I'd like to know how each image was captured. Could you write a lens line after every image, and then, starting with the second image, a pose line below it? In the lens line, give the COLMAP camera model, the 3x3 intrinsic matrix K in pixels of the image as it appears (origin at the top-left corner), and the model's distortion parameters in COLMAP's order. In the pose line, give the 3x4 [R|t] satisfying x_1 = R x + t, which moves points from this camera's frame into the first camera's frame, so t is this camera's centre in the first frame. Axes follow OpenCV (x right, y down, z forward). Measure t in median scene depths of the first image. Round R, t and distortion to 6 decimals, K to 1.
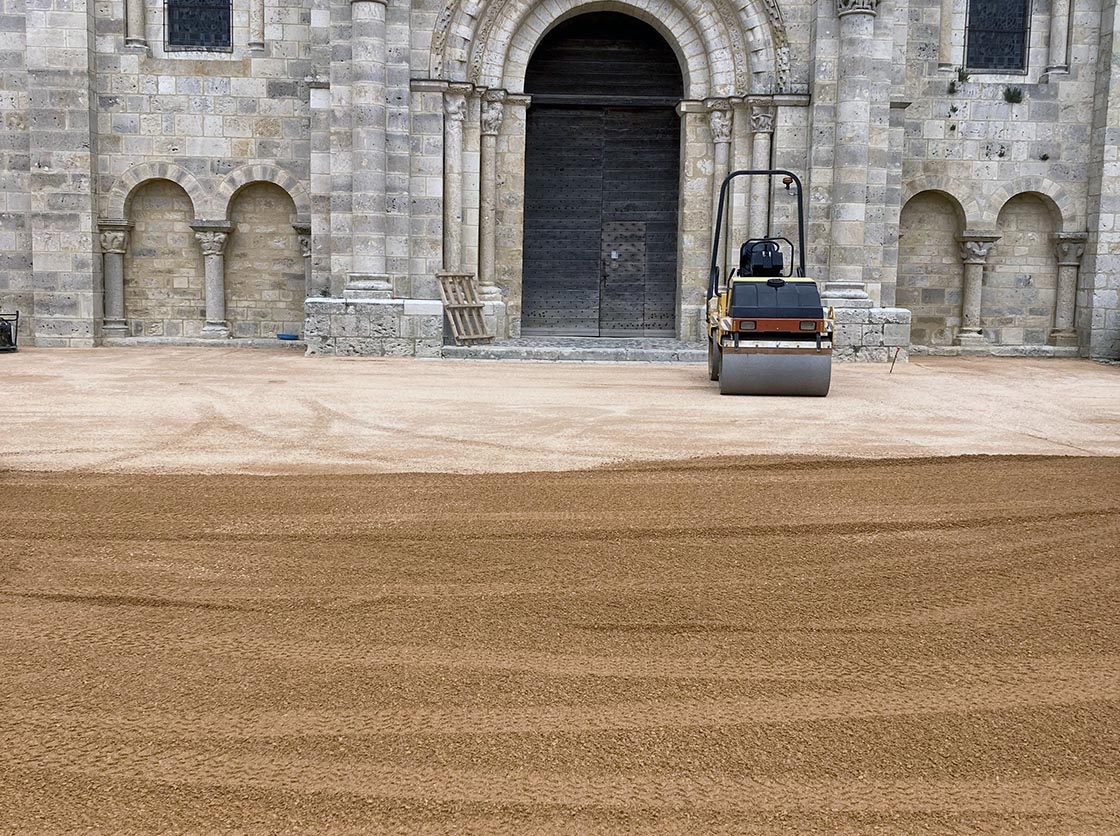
lens RADIAL K [[1170.0, 0, 560.0], [0, 1170.0, 418.0], [0, 0, 1]] dist [-0.003895, -0.046118]
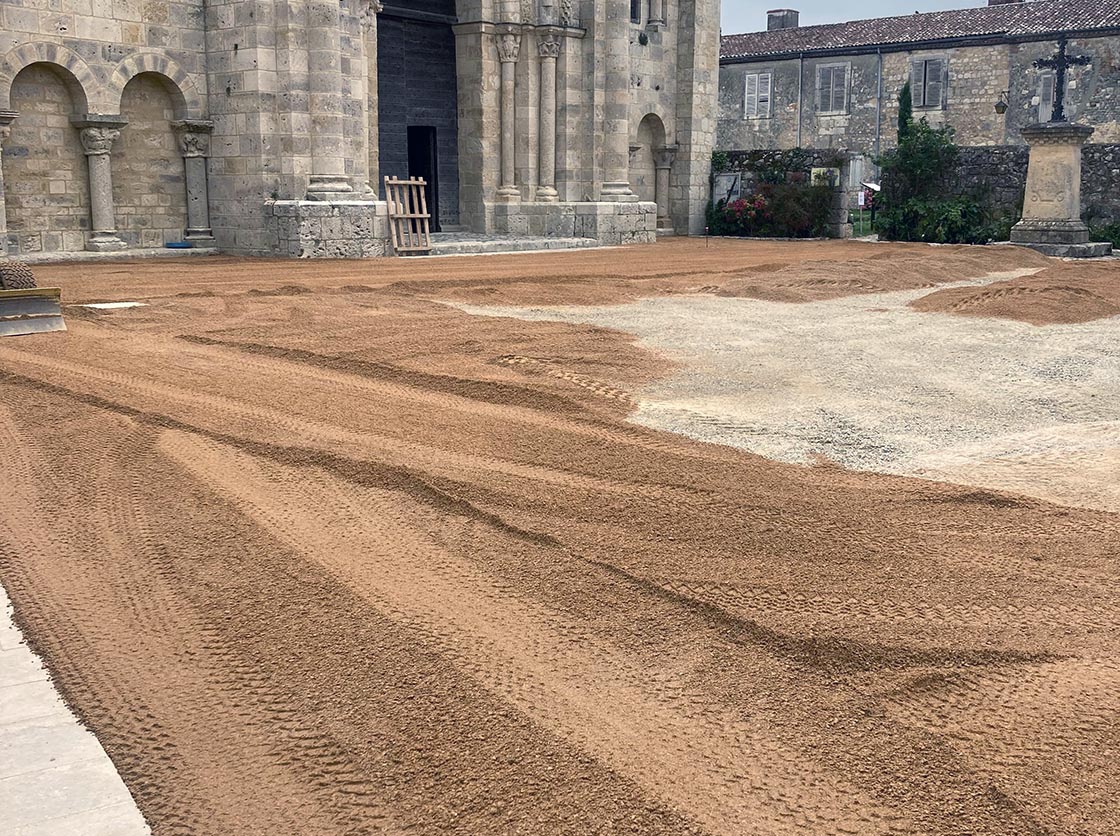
lens RADIAL K [[1147.1, 0, 560.0], [0, 1147.1, 418.0], [0, 0, 1]] dist [-0.078876, 0.040181]
pose [[0.687194, -0.149831, 0.710855, -0.700695], [0.083191, 0.988294, 0.127886, -0.025004], [-0.721695, -0.028746, 0.691615, 0.167240]]
